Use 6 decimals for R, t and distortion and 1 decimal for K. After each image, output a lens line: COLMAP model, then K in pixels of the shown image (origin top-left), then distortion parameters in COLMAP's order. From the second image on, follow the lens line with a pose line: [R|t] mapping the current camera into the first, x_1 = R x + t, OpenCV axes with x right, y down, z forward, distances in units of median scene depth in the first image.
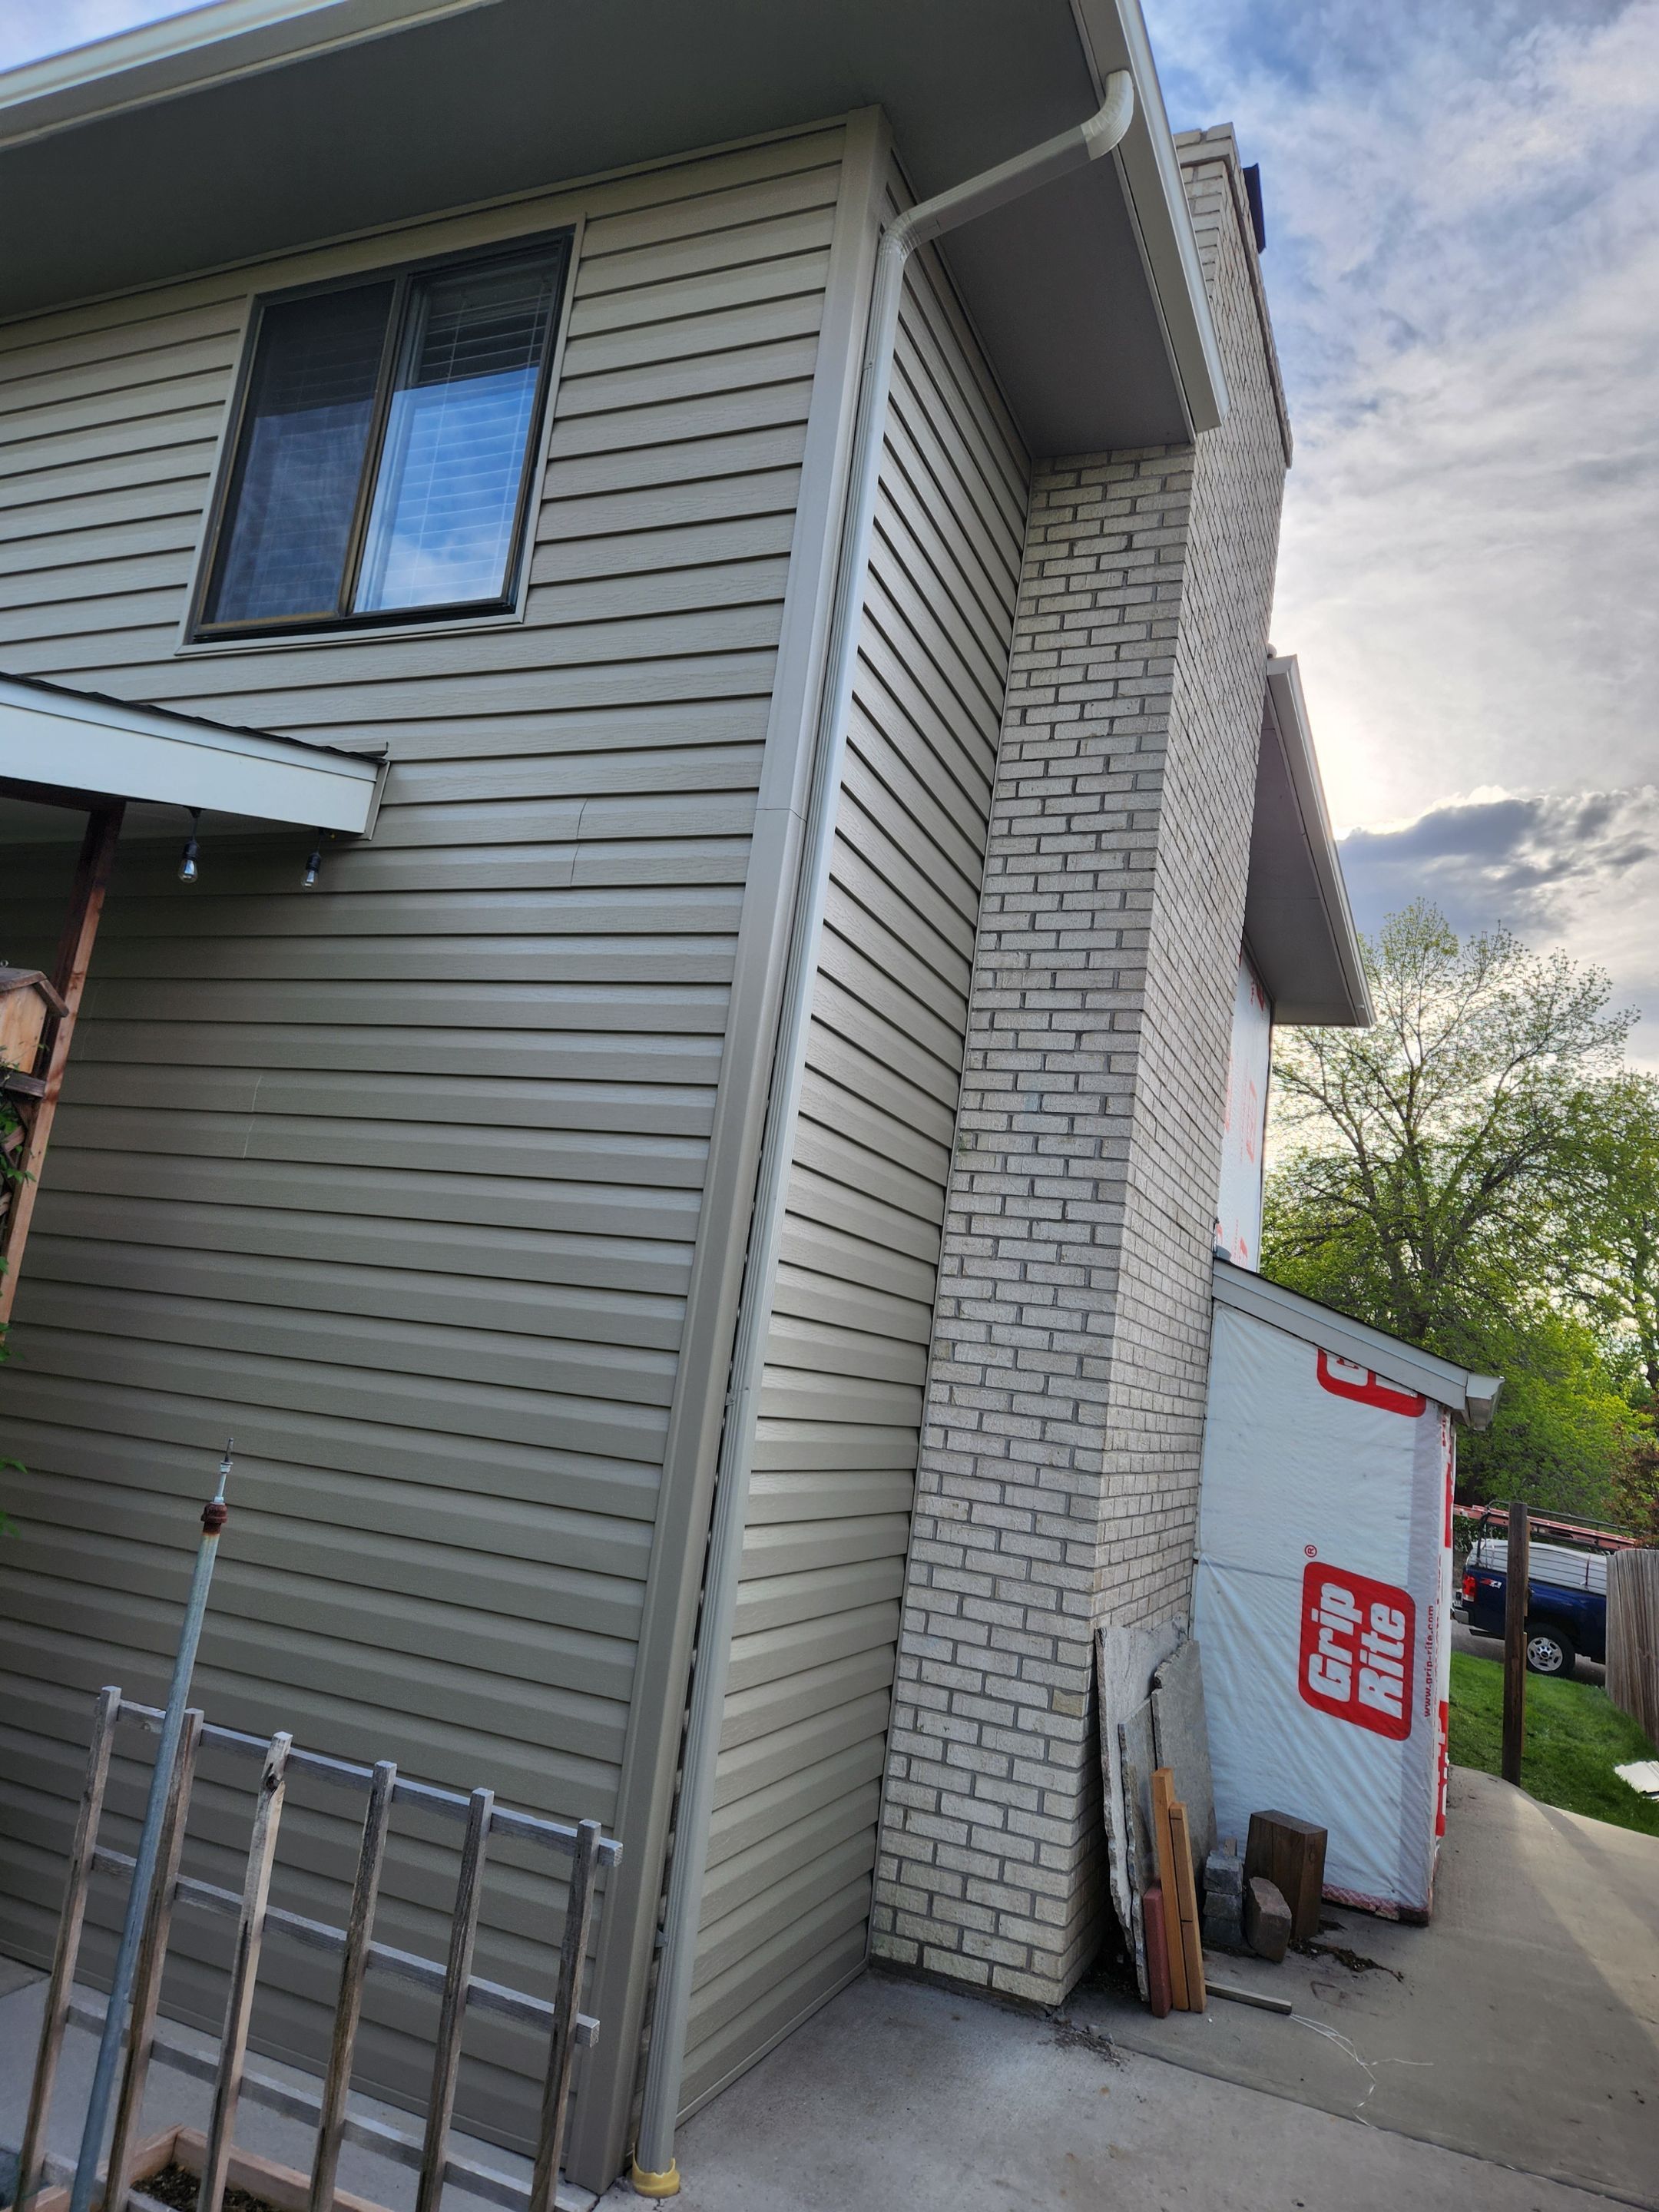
lens RADIAL K [[1505.0, 0, 829.5], [0, 1505.0, 1106.0], [0, 0, 1]] dist [0.078362, -0.094450]
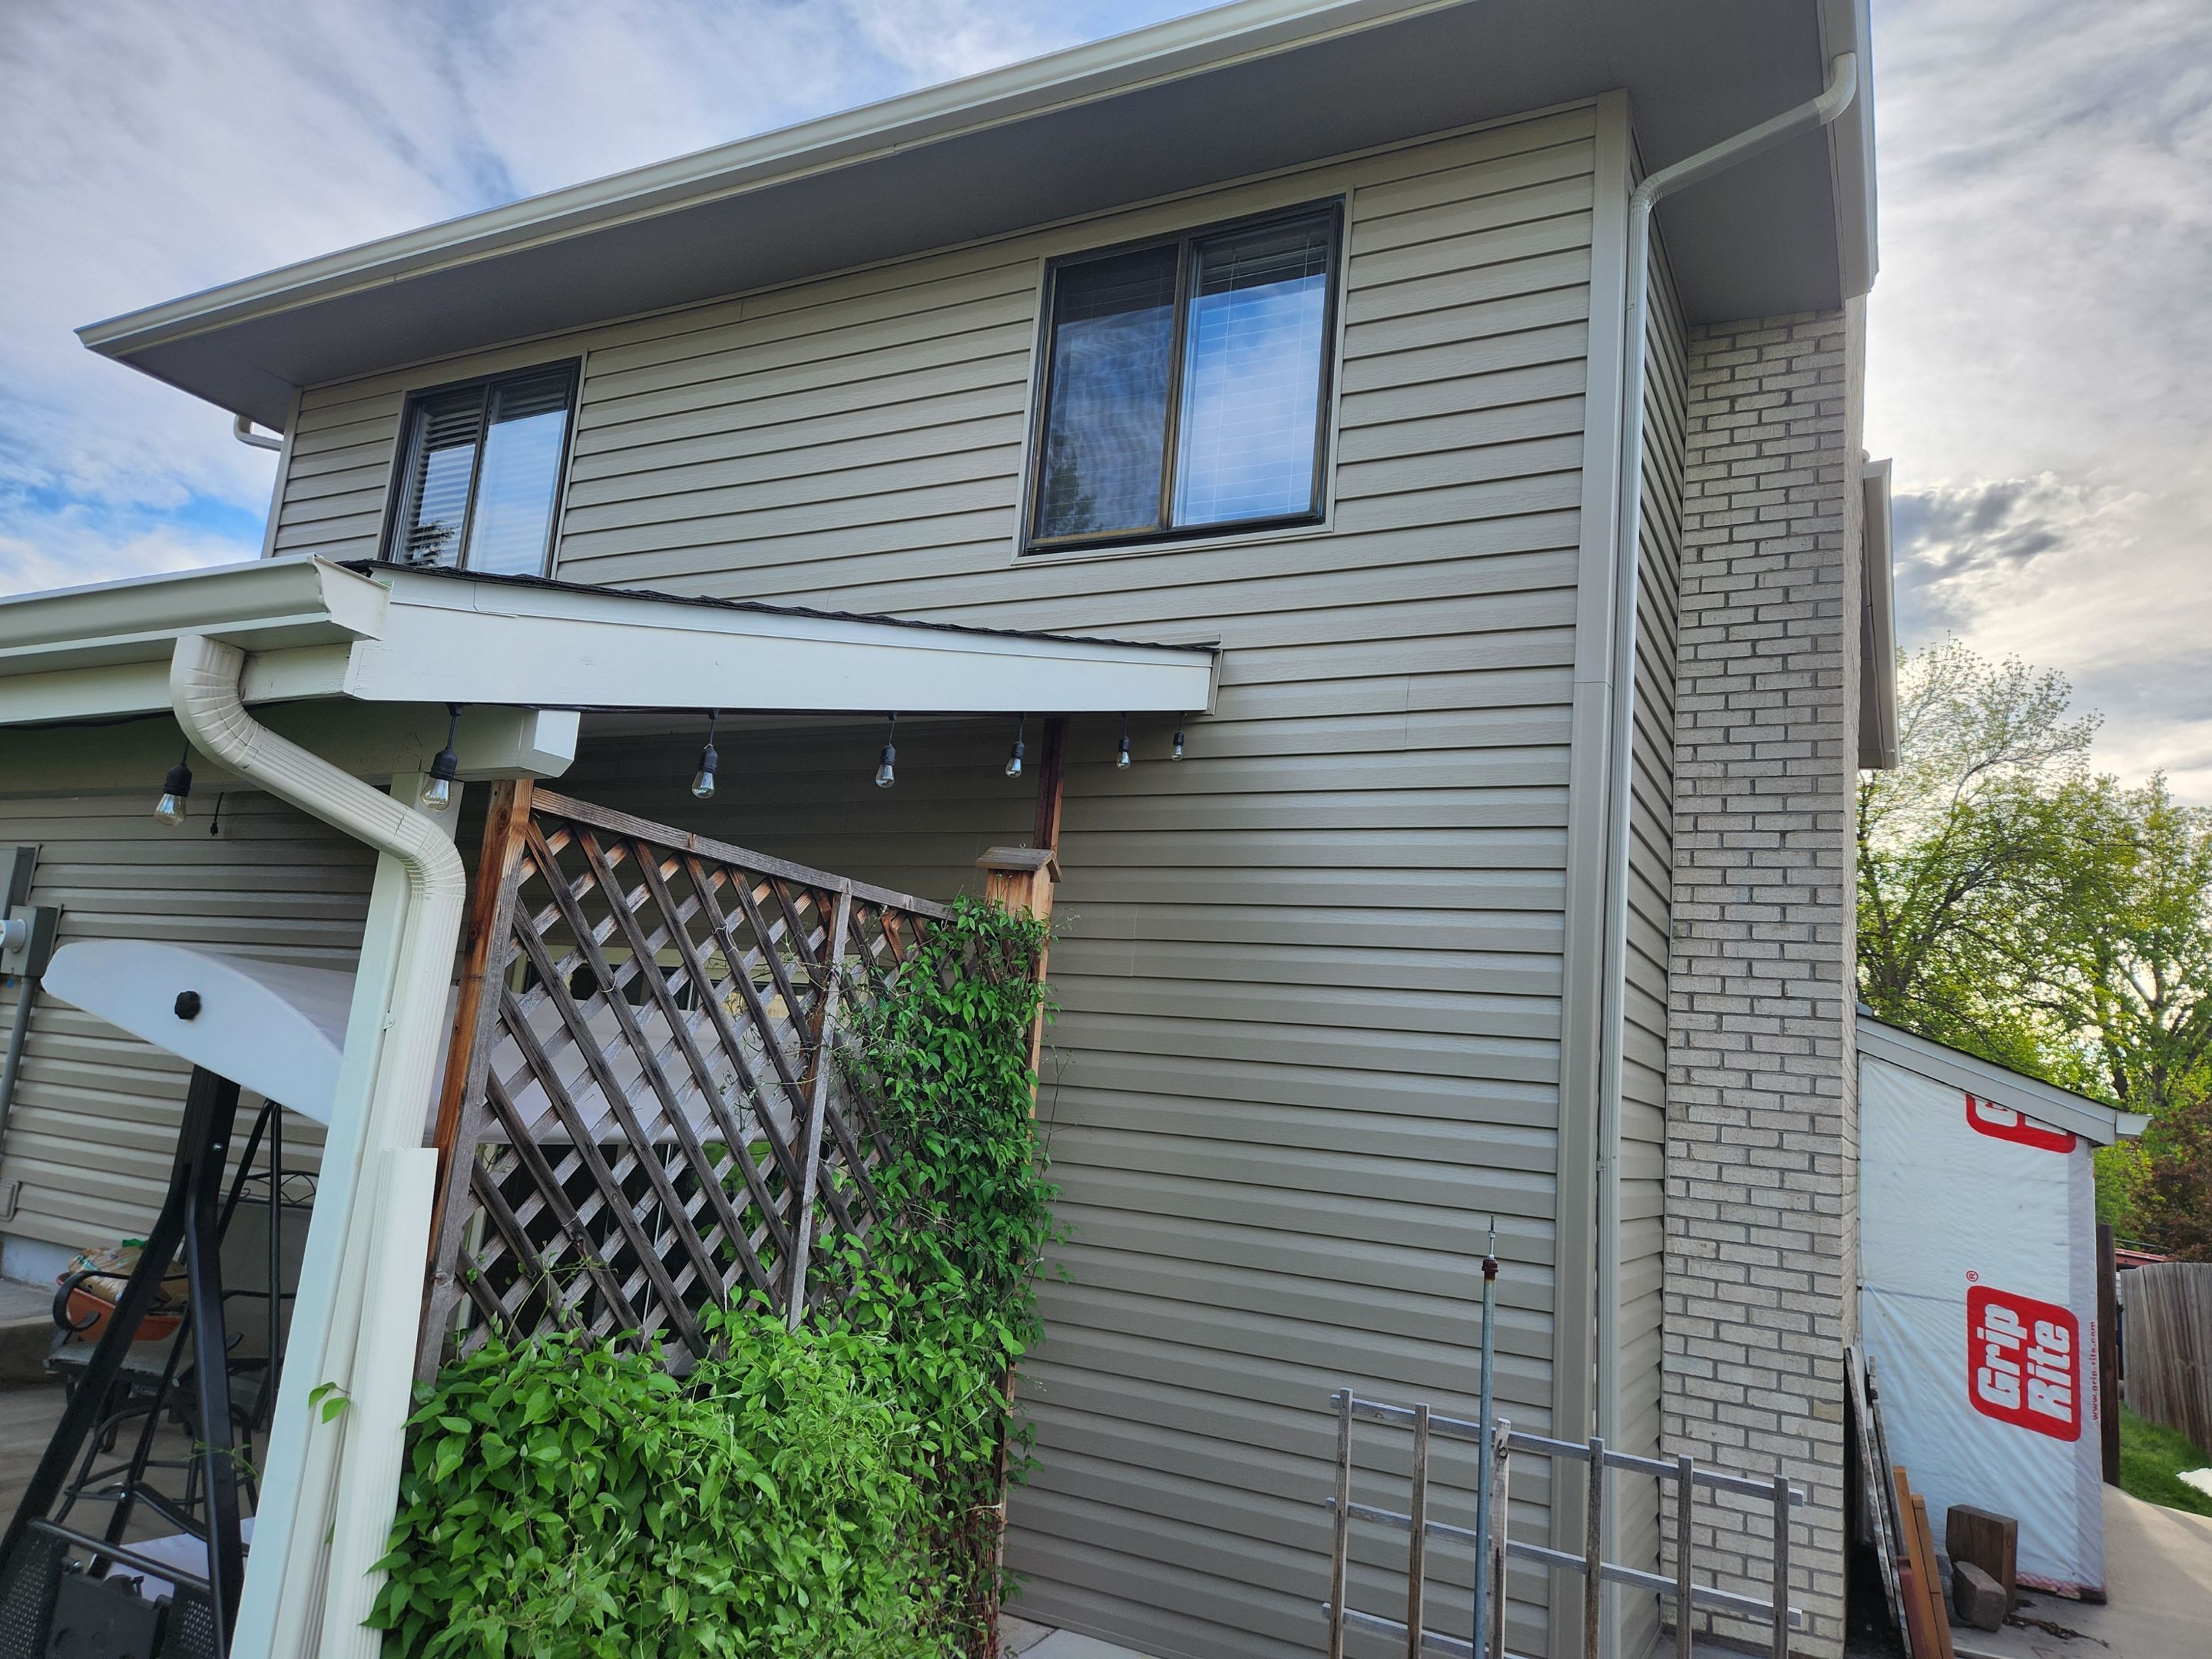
lens RADIAL K [[1493.1, 0, 1106.4], [0, 1493.1, 846.4], [0, 0, 1]] dist [0.045795, -0.050310]
pose [[0.995184, -0.047183, -0.085920, -0.237492], [0.047223, 0.998883, -0.001570, -0.057676], [0.085898, -0.002495, 0.996301, -0.177110]]
